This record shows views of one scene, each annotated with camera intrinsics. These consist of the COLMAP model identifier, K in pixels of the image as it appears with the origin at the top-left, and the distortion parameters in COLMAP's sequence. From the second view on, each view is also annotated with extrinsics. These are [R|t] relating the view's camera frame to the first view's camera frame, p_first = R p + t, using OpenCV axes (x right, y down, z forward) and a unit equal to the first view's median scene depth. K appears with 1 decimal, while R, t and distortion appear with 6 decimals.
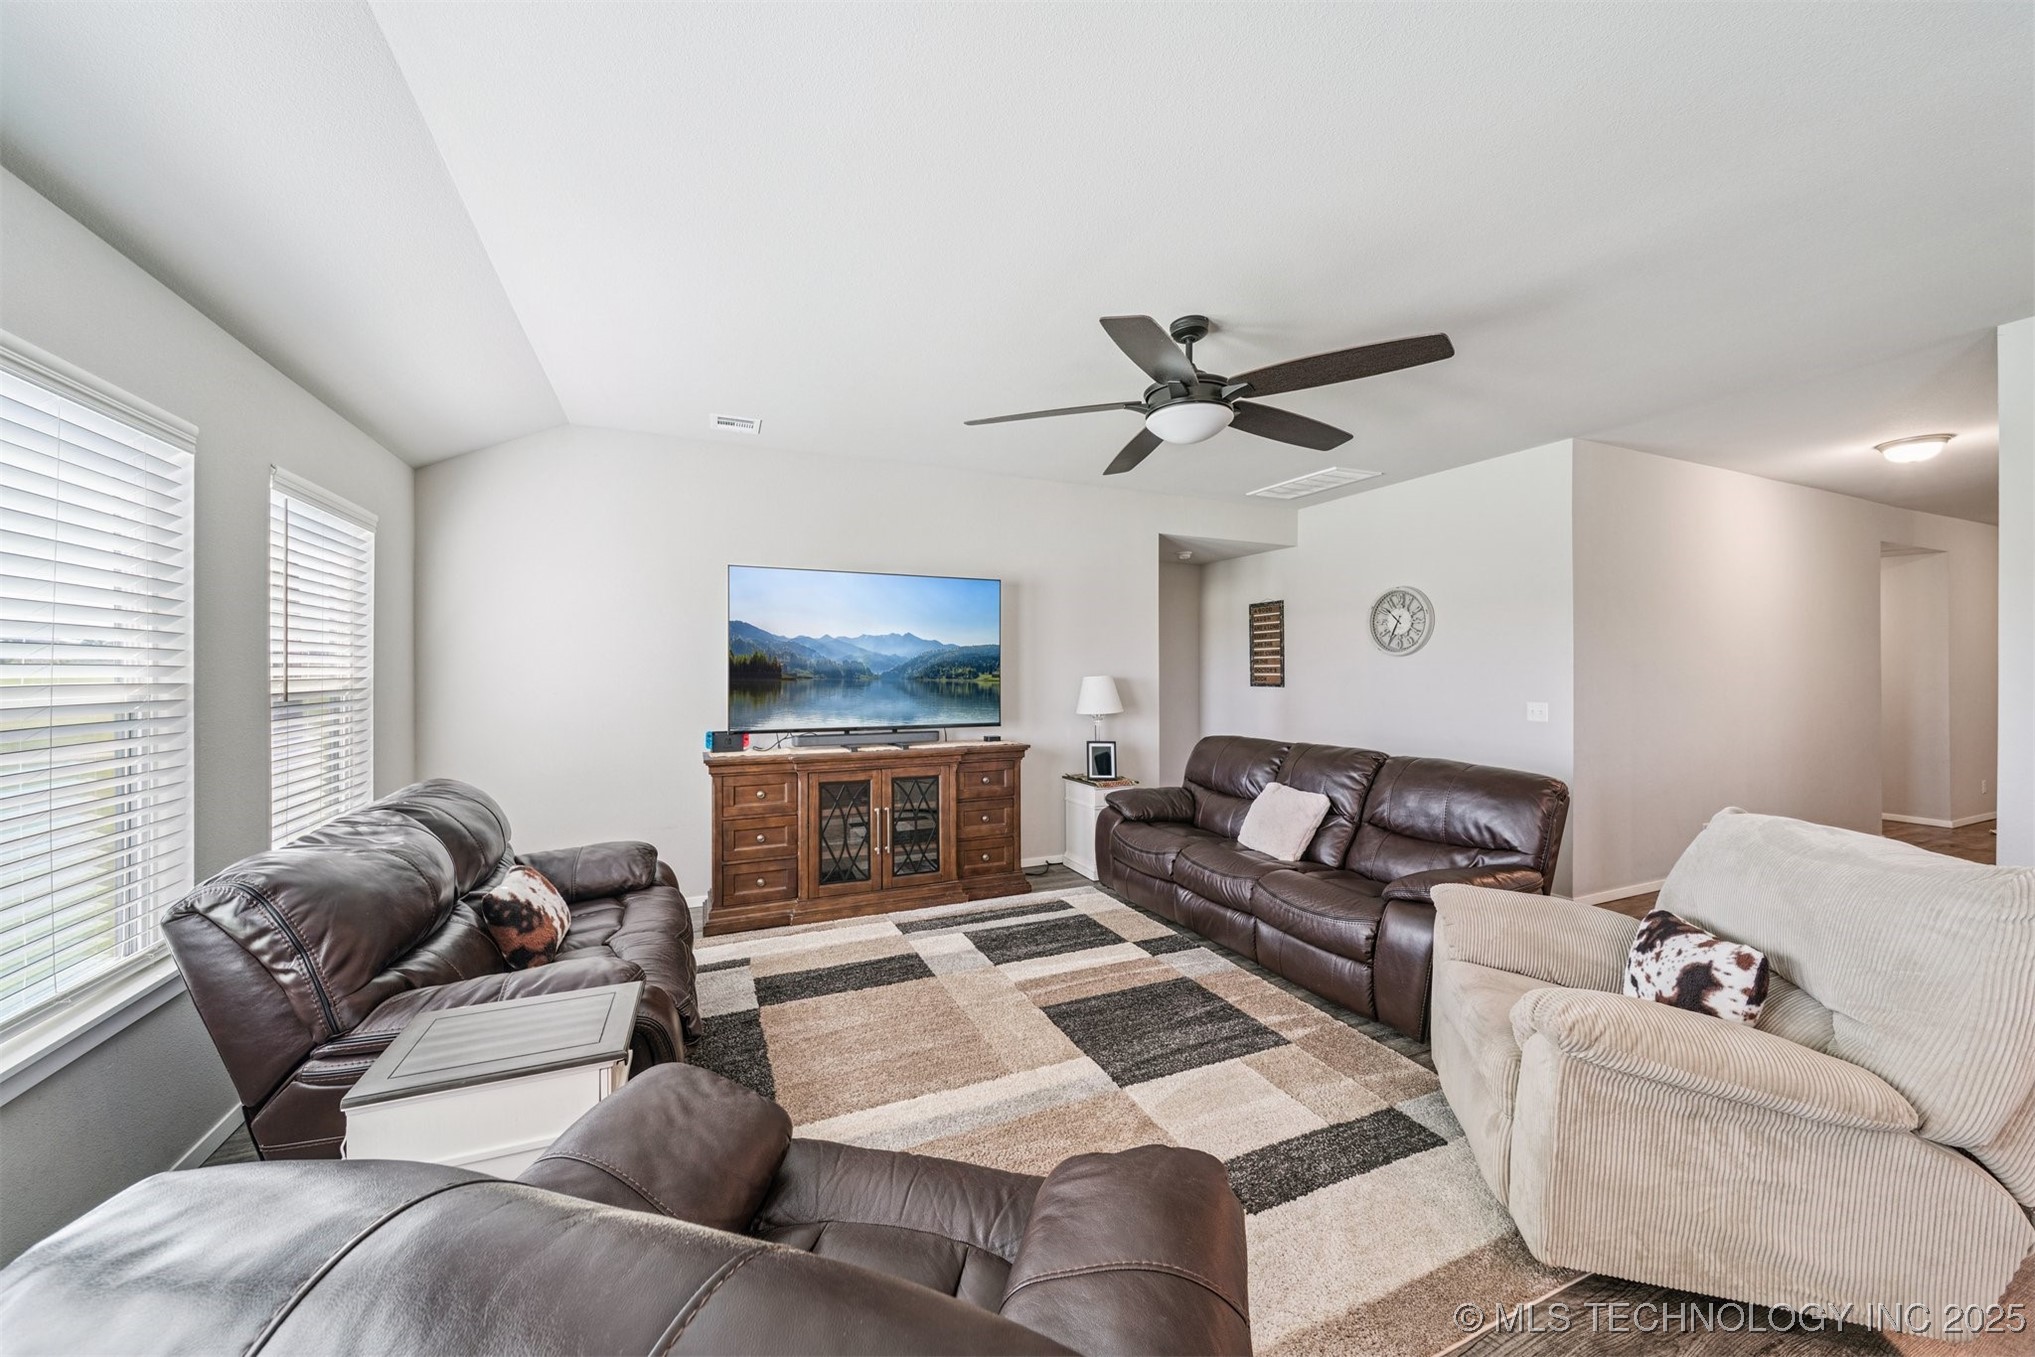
lens RADIAL K [[724.2, 0, 1006.7], [0, 724.2, 684.2], [0, 0, 1]] dist [0.008335, -0.001633]
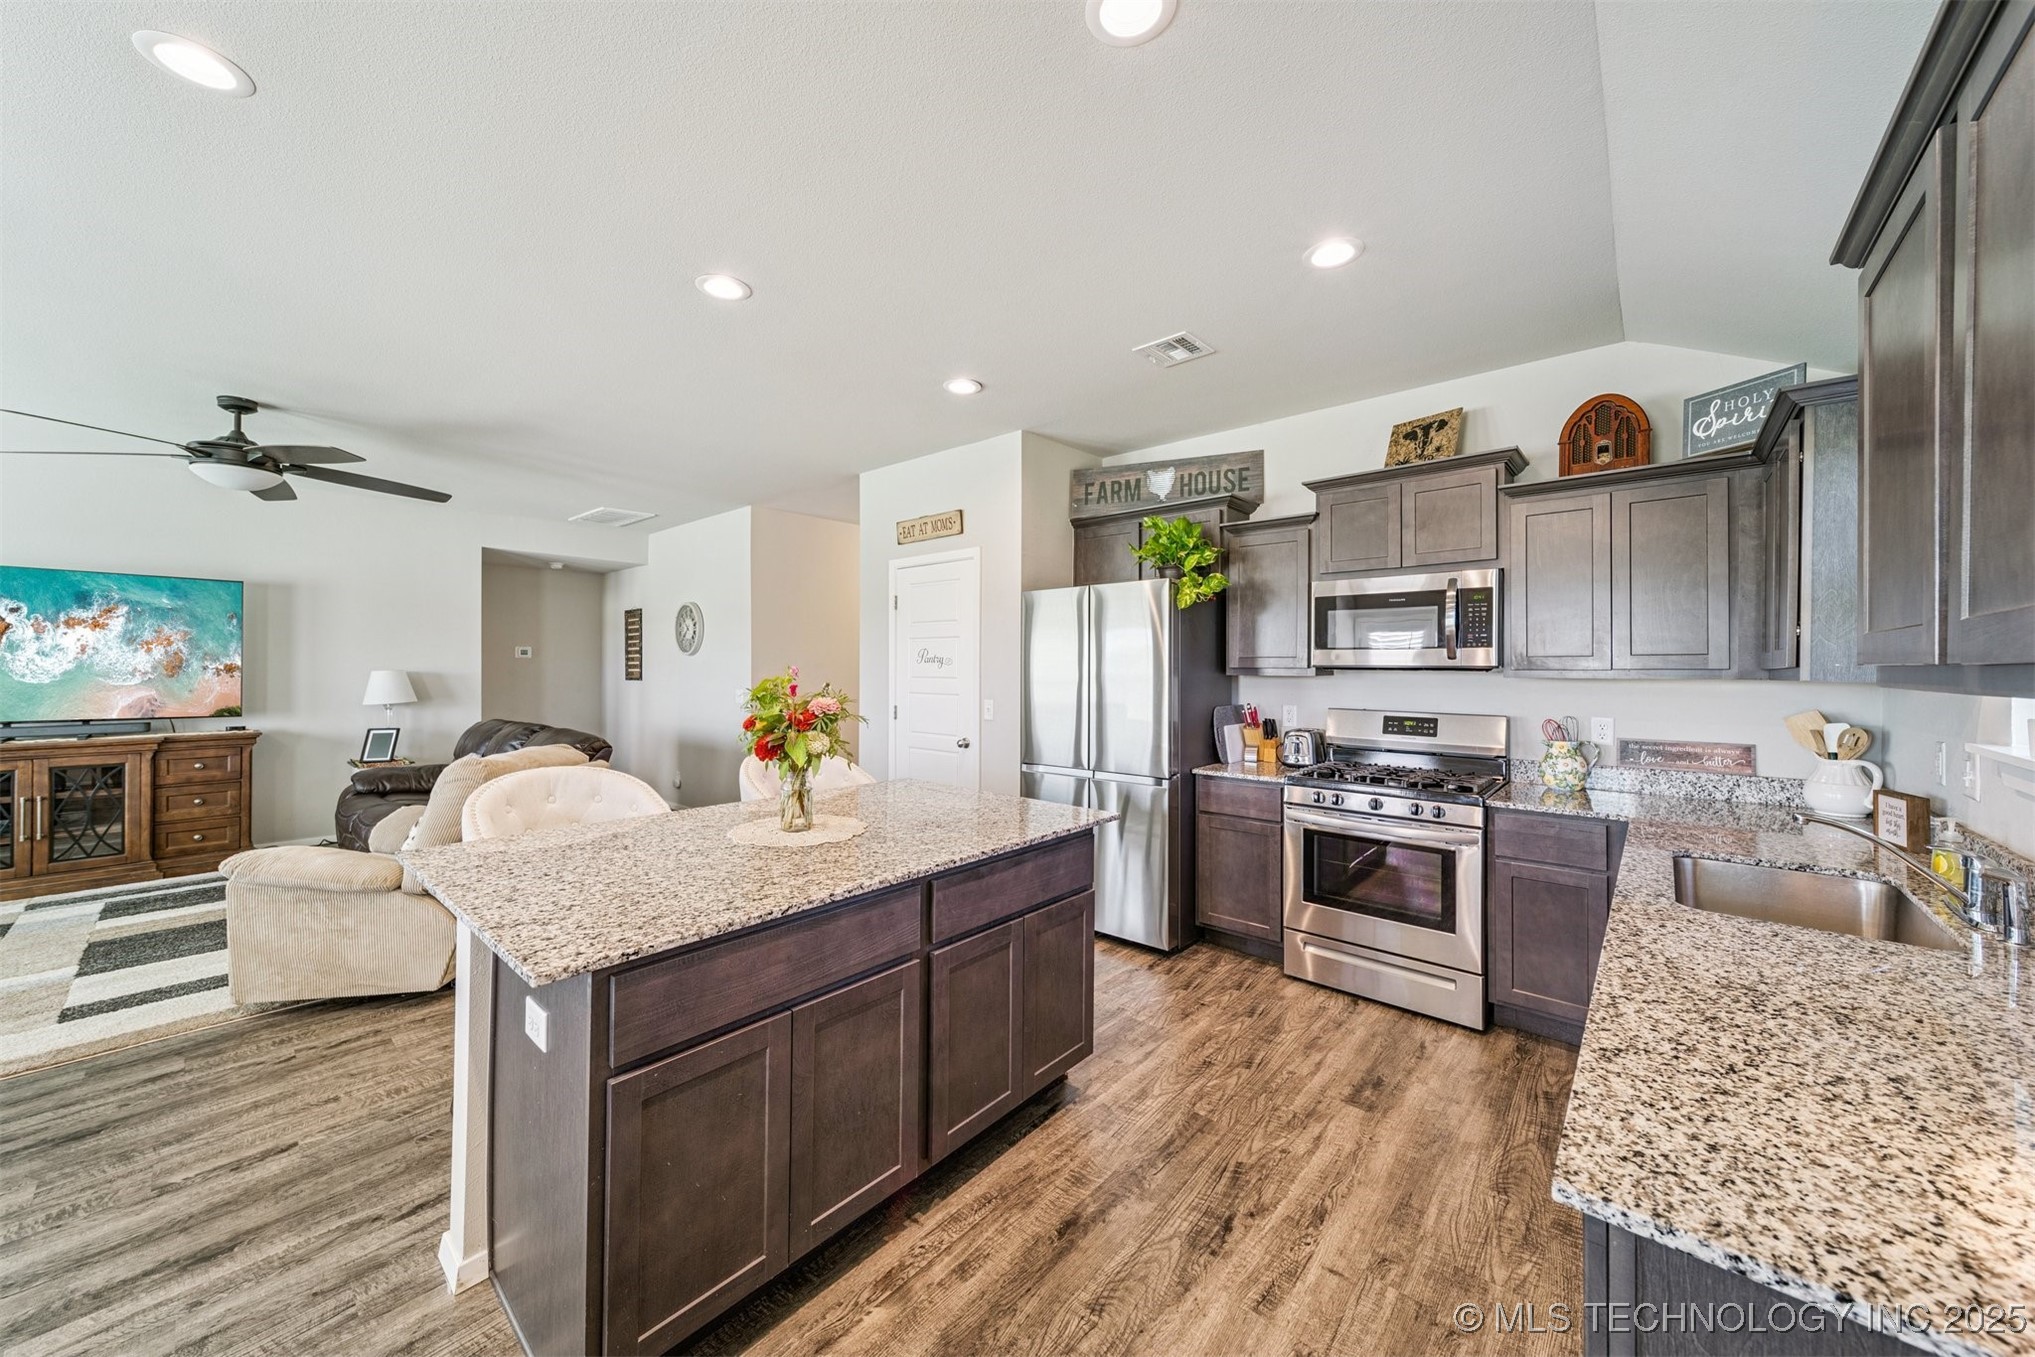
lens RADIAL K [[724.2, 0, 1004.8], [0, 724.2, 667.3], [0, 0, 1]] dist [0.008335, -0.001633]
pose [[0.909065, 0.004326, 0.416632, 0.641726], [0.005213, 0.999750, -0.021757, 0.017207], [-0.416622, 0.021950, 0.908815, -0.515096]]
